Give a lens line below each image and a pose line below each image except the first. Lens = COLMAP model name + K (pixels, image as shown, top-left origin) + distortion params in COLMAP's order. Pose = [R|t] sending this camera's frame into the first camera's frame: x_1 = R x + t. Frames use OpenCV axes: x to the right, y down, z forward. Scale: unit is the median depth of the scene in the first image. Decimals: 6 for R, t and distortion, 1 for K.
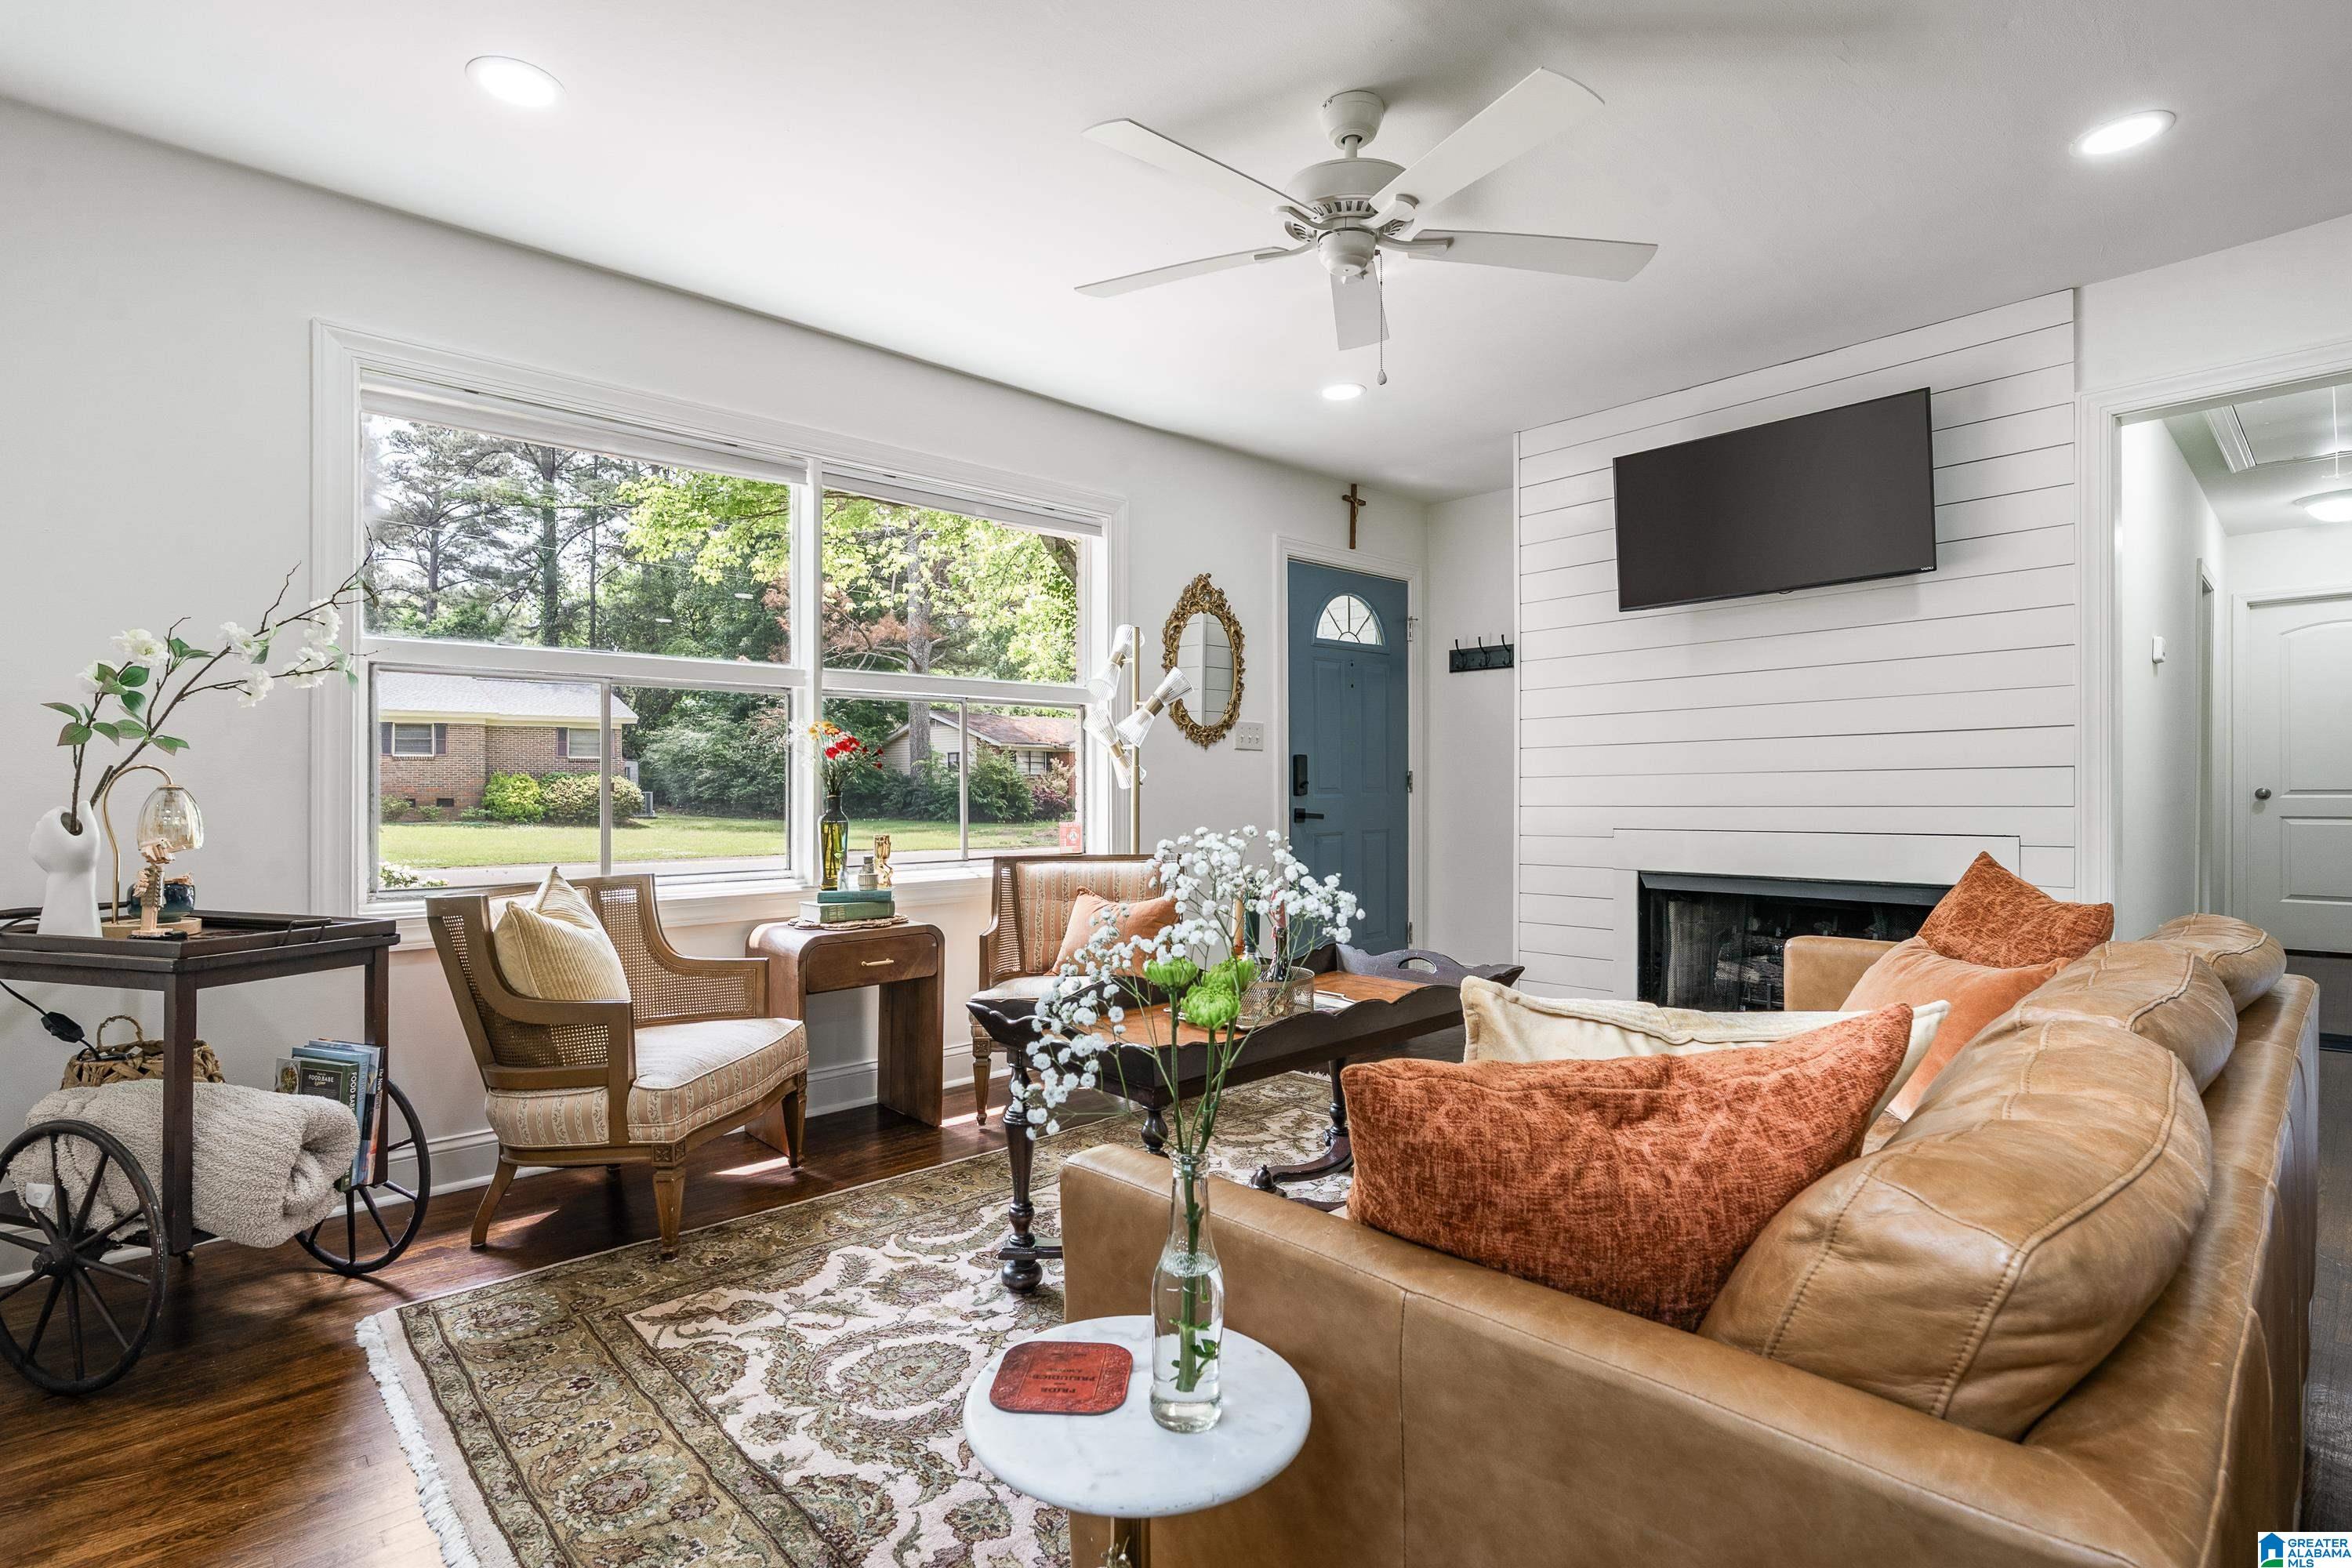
lens RADIAL K [[1101.3, 0, 1176.0], [0, 1101.3, 784.0], [0, 0, 1]] dist [-0.001471, -0.000148]
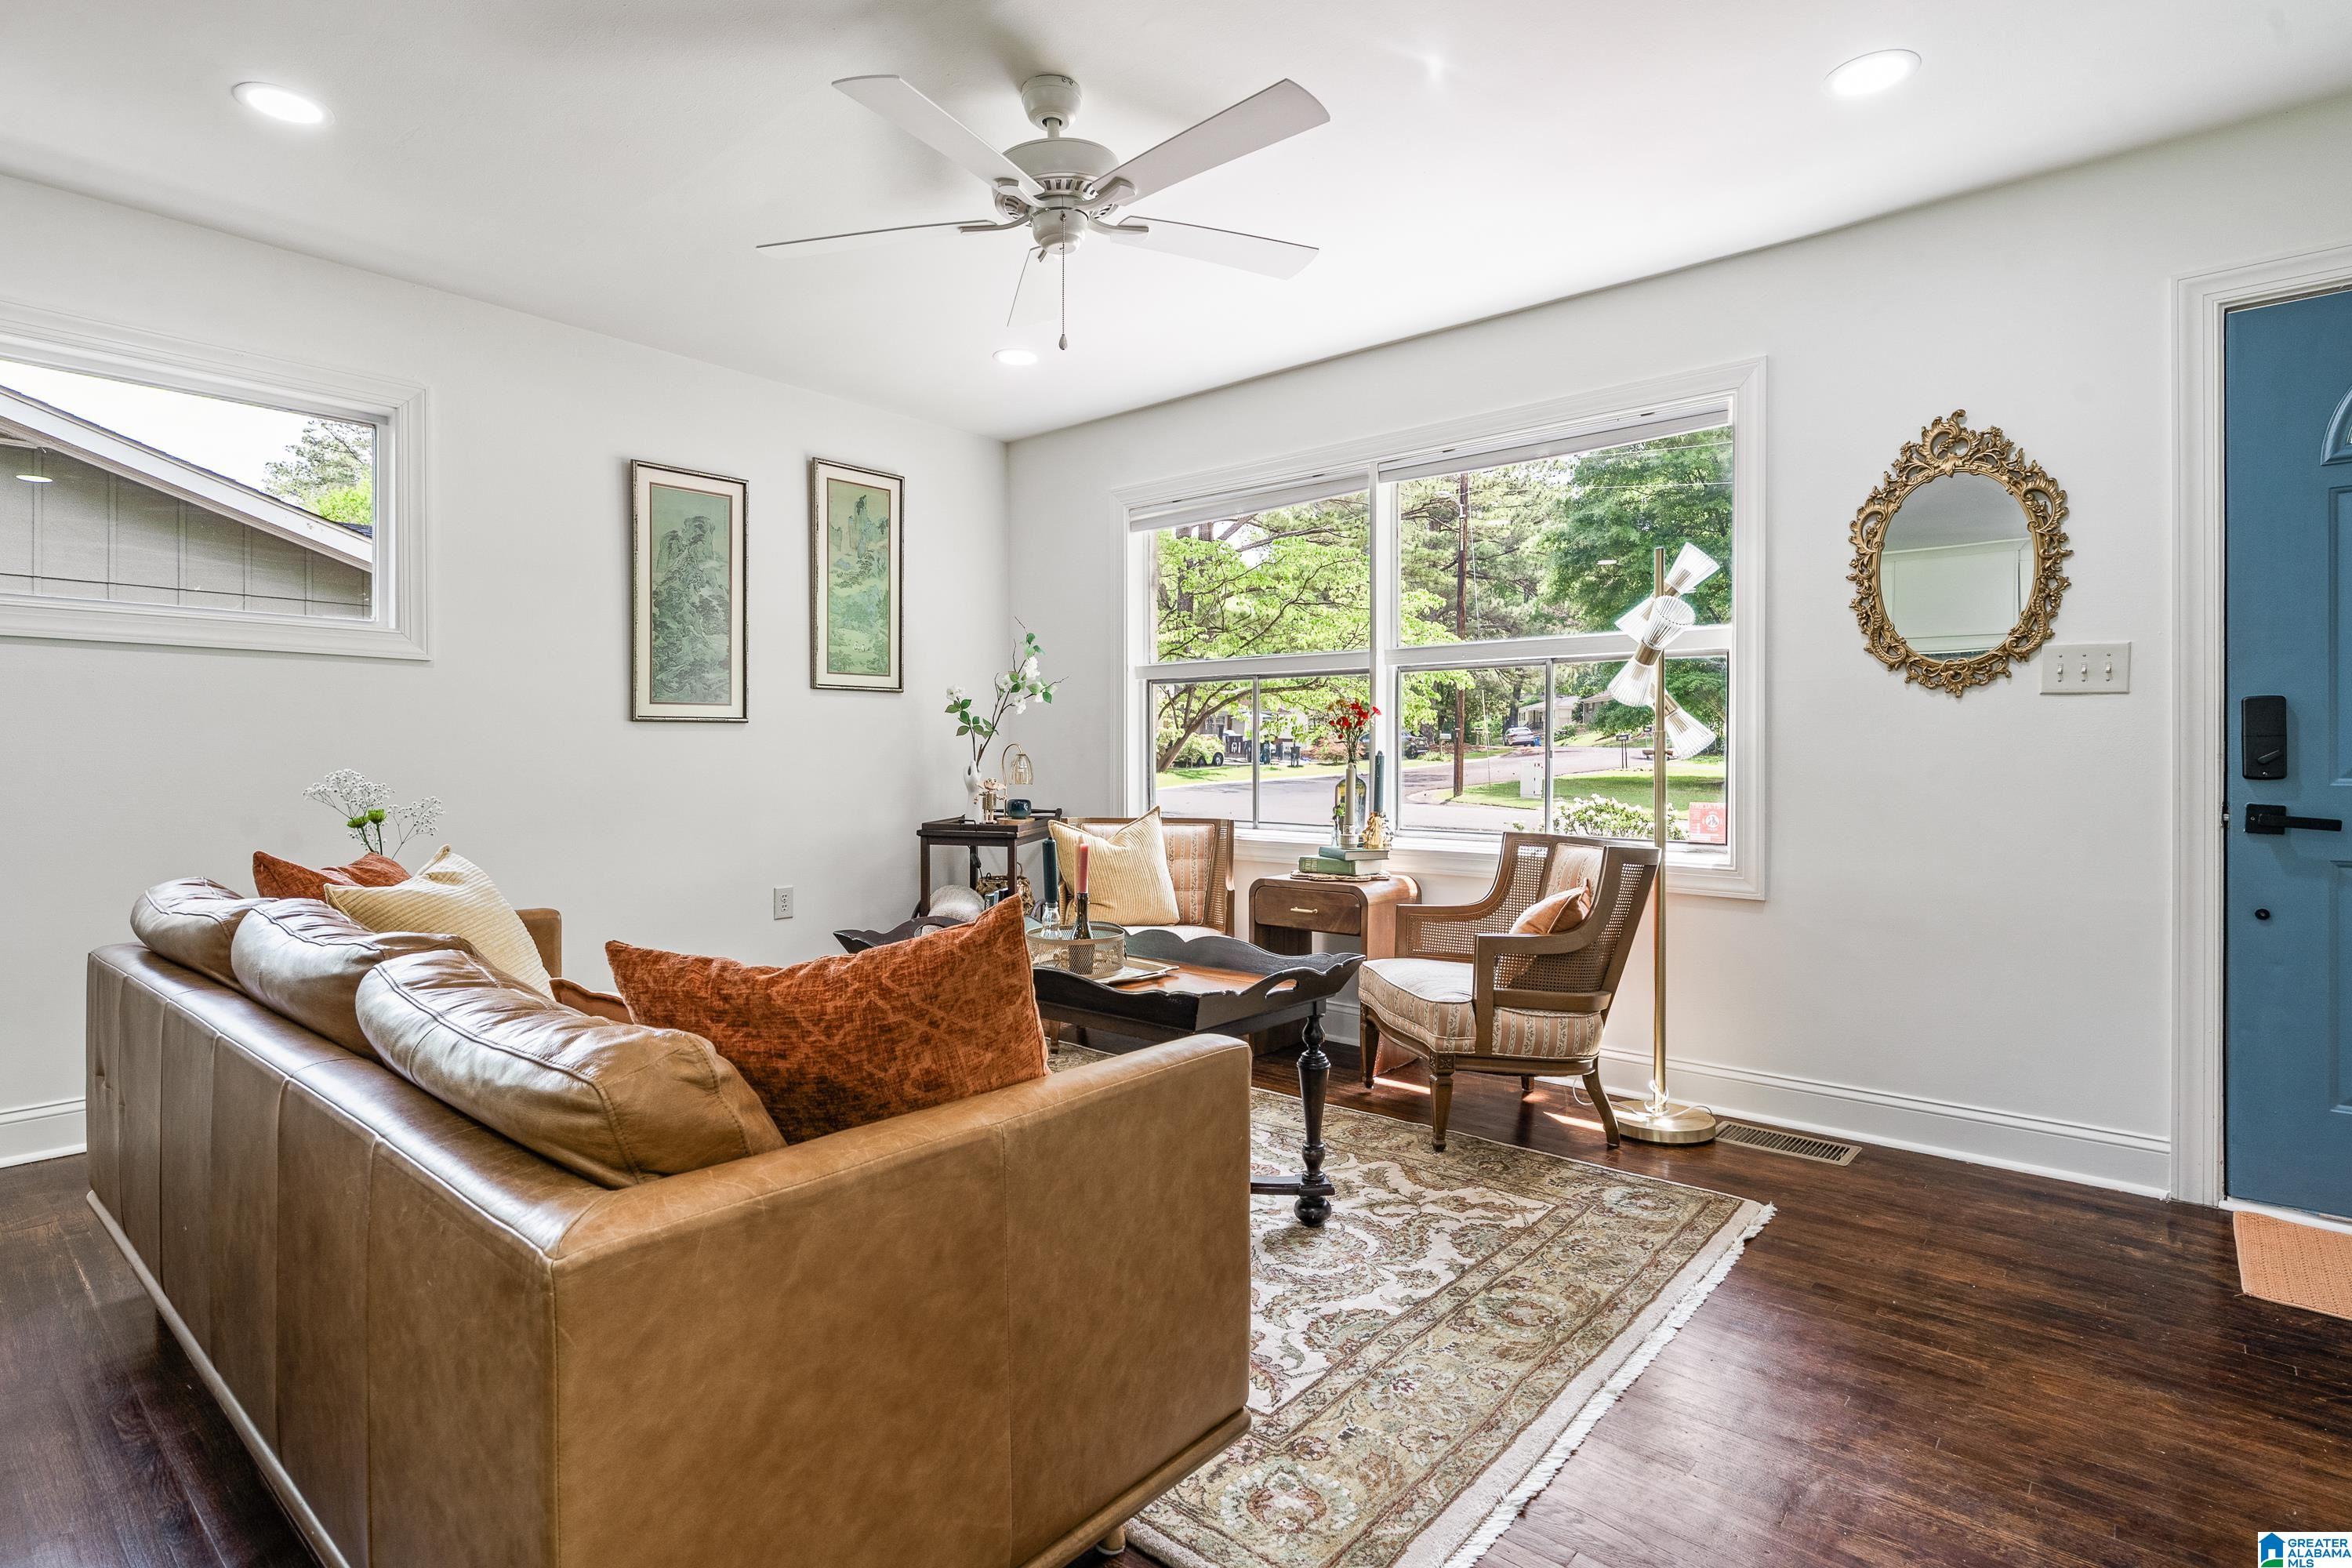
lens RADIAL K [[1181.8, 0, 1174.8], [0, 1181.8, 747.9], [0, 0, 1]] dist [0.000917, 0.000269]
pose [[0.122755, 0.000631, -0.992437, 0.749222], [-0.001543, 0.999999, 0.000445, -0.004207], [0.992436, 0.001477, 0.122756, 0.582406]]
